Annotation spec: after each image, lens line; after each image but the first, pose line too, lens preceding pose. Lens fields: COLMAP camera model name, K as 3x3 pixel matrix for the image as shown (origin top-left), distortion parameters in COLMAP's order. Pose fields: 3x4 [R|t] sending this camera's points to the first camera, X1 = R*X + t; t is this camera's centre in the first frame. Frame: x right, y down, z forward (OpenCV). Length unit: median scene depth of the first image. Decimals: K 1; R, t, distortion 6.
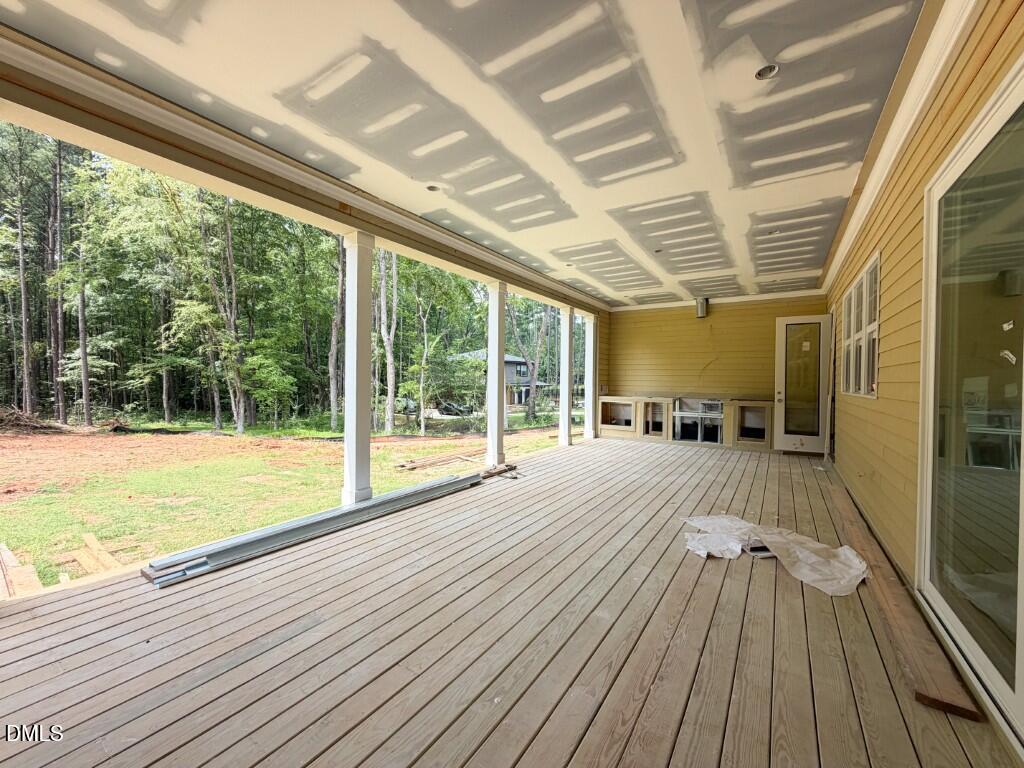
lens RADIAL K [[408.6, 0, 511.6], [0, 408.6, 389.3], [0, 0, 1]] dist [-0.001512, 0.000707]
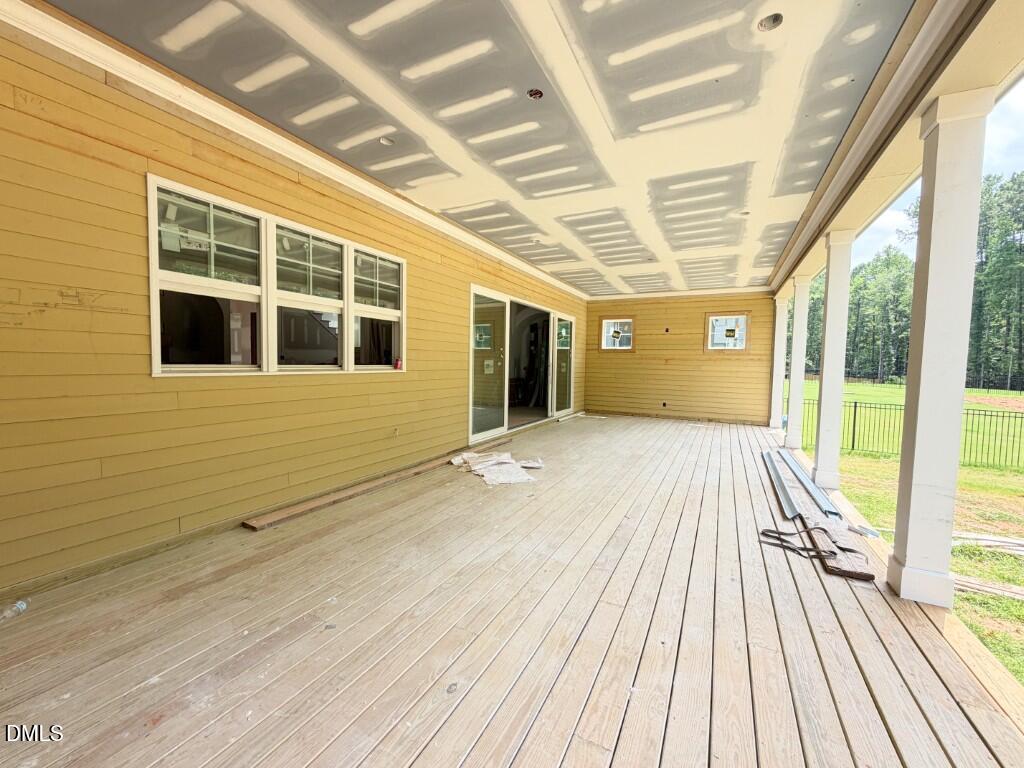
lens RADIAL K [[408.6, 0, 511.7], [0, 408.6, 383.9], [0, 0, 1]] dist [-0.001512, 0.000707]
pose [[-0.994450, -0.021527, -0.102981, 0.542358], [-0.029248, 0.996825, 0.074060, -0.039711], [0.101060, 0.076660, -0.991922, 1.893937]]
